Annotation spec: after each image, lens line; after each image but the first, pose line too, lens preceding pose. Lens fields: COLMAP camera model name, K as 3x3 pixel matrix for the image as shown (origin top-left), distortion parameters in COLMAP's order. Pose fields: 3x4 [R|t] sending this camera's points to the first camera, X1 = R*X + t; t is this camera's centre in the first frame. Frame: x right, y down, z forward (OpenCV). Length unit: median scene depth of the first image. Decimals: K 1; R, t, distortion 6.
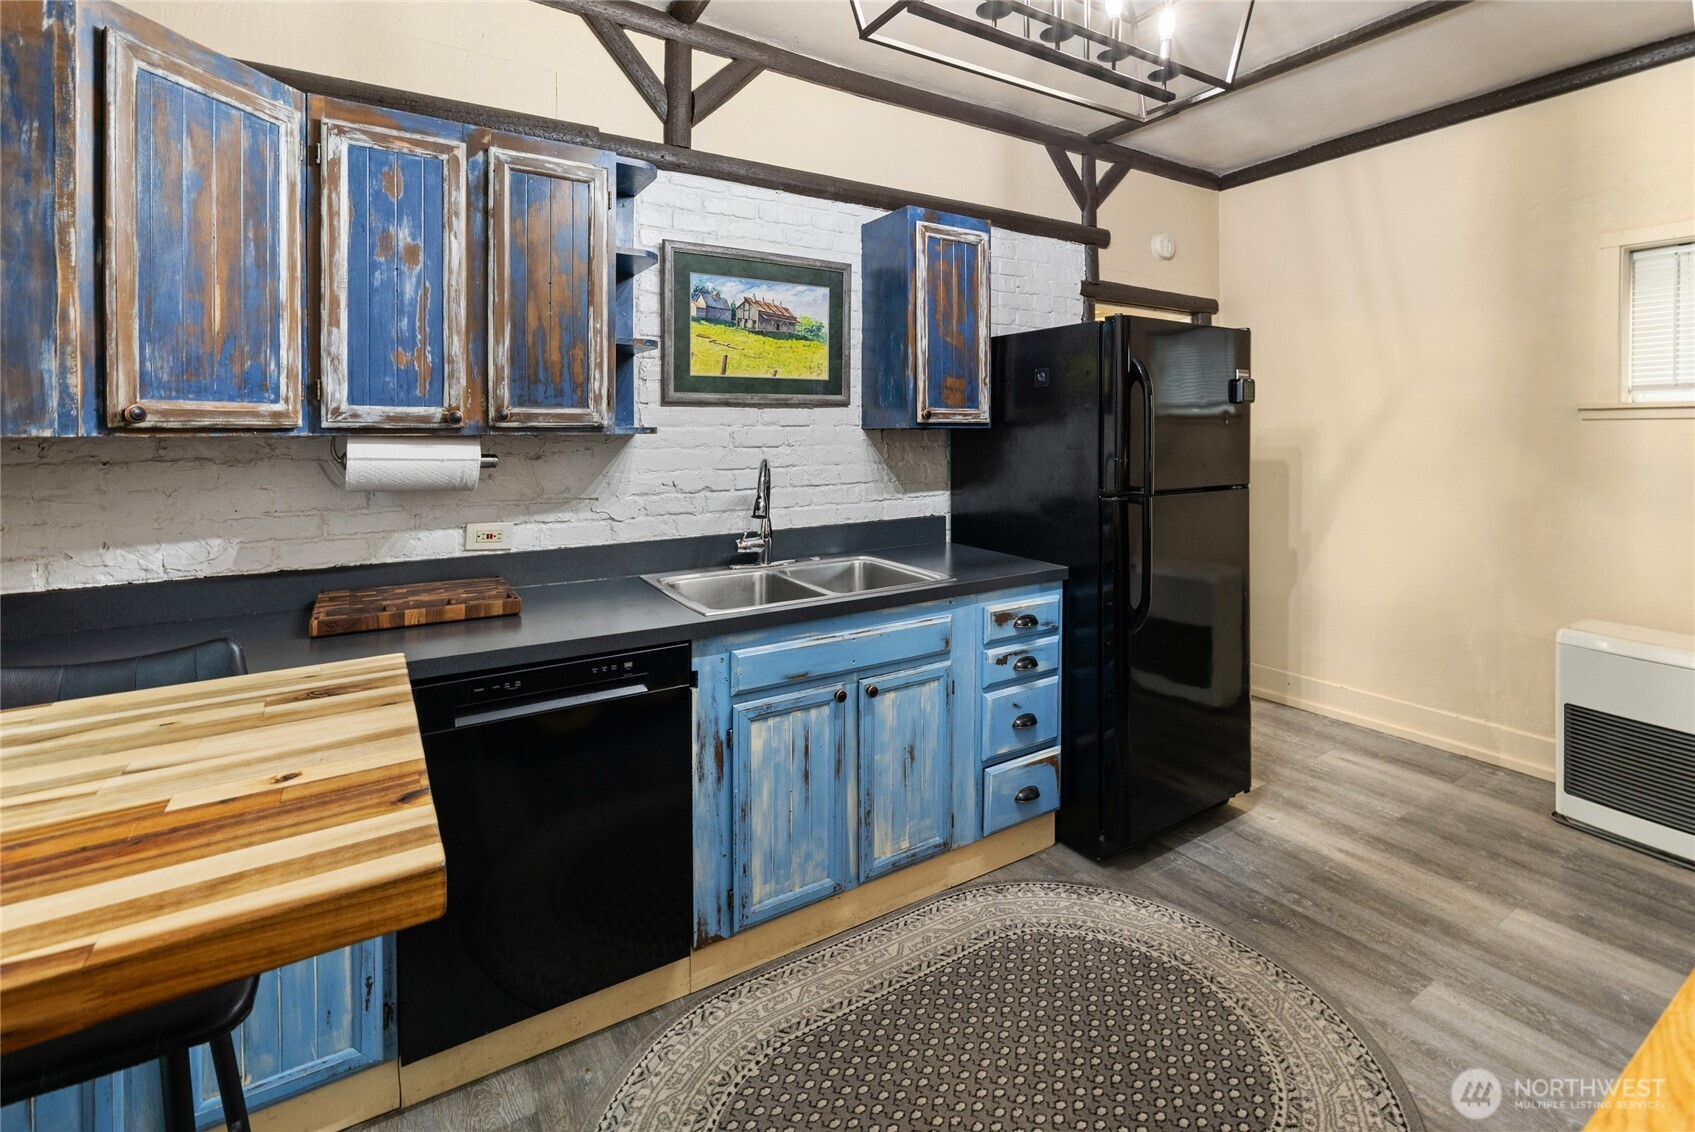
lens RADIAL K [[731.3, 0, 828.8], [0, 731.3, 432.2], [0, 0, 1]] dist [-0.002305, 0.001532]
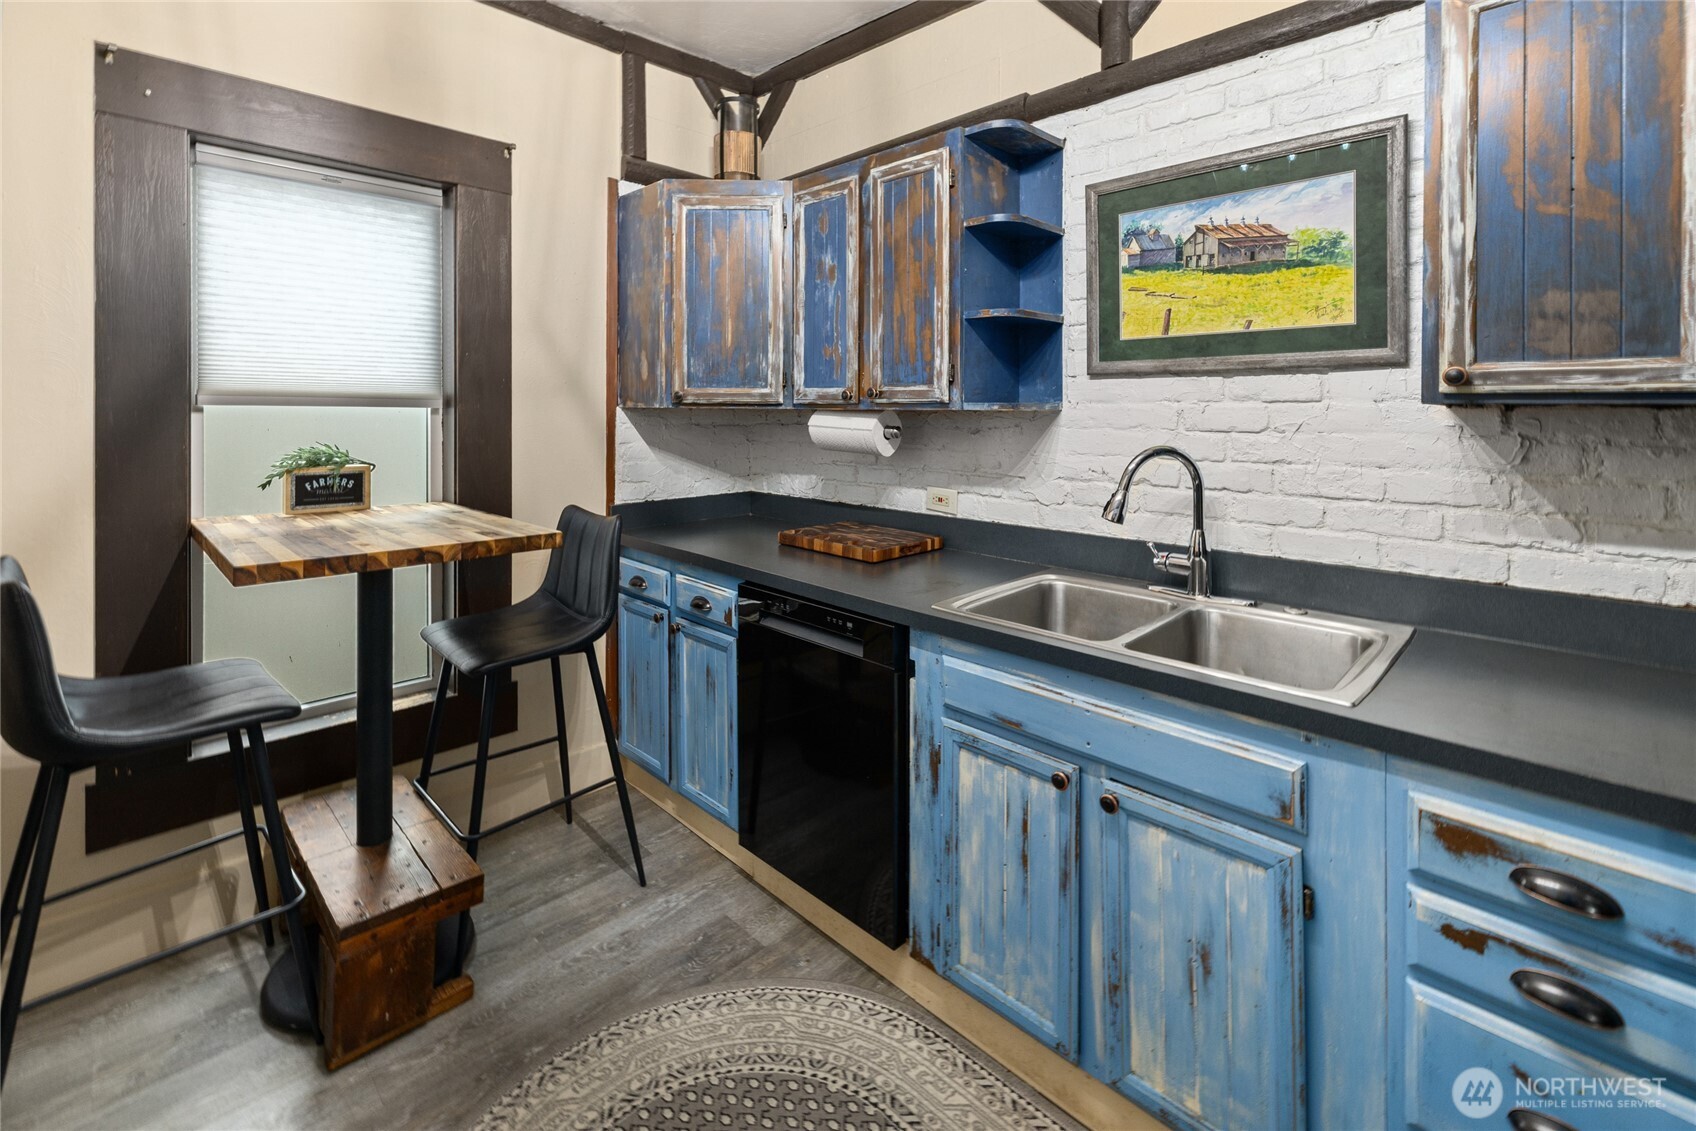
lens RADIAL K [[731.7, 0, 859.8], [0, 731.7, 412.3], [0, 0, 1]] dist [-0.002305, 0.001532]
pose [[0.267932, 0.007829, -0.963406, 0.675869], [-0.009863, 0.999937, 0.005382, 0.001791], [0.963387, 0.008060, 0.267992, 0.648517]]
